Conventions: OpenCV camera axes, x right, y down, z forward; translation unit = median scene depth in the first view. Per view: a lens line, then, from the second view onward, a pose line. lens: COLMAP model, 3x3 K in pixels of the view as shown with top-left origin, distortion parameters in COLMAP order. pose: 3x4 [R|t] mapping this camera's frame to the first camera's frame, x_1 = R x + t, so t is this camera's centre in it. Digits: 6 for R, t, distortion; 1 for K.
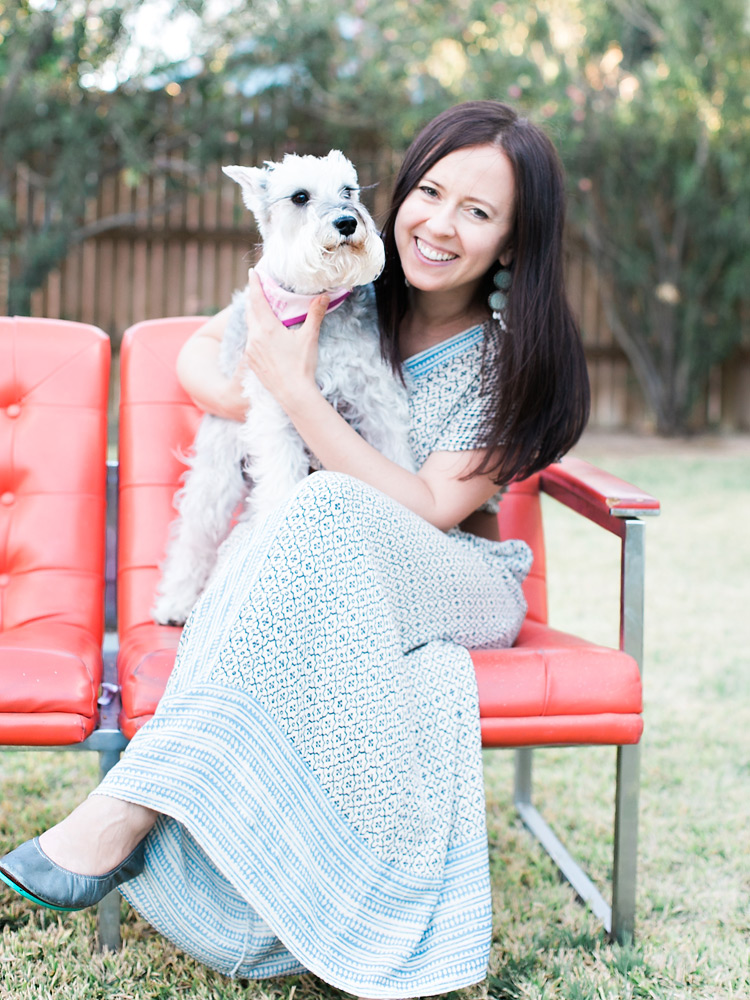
lens RADIAL K [[2031.0, 0, 375.0], [0, 2031.0, 500.0], [0, 0, 1]] dist [-0.282685, -0.131593]
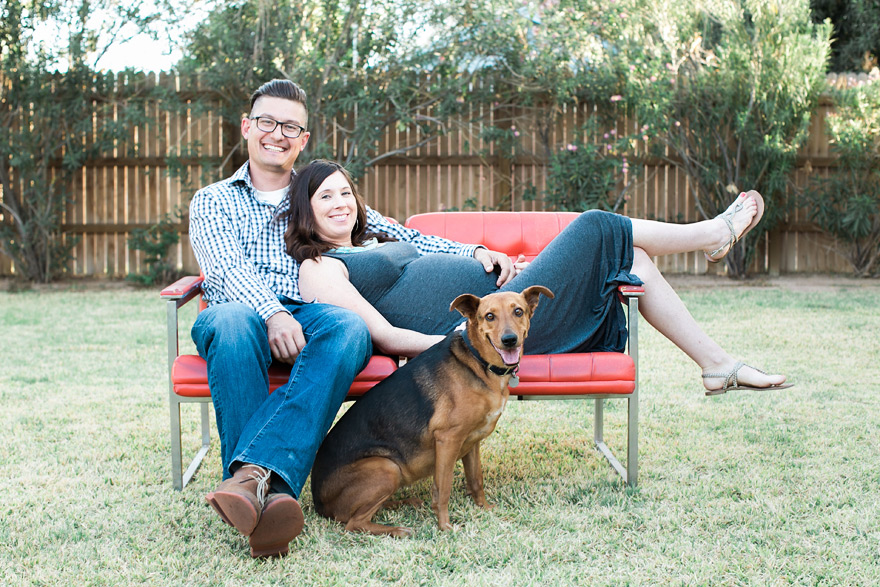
lens RADIAL K [[1438.5, 0, 440.0], [0, 1438.5, 293.5], [0, 0, 1]] dist [-0.133922, 0.186336]
pose [[0.995626, -0.018503, -0.091583, 0.015891], [0.015765, 0.999410, -0.030529, 0.013159], [0.092094, 0.028952, 0.995329, -0.166743]]
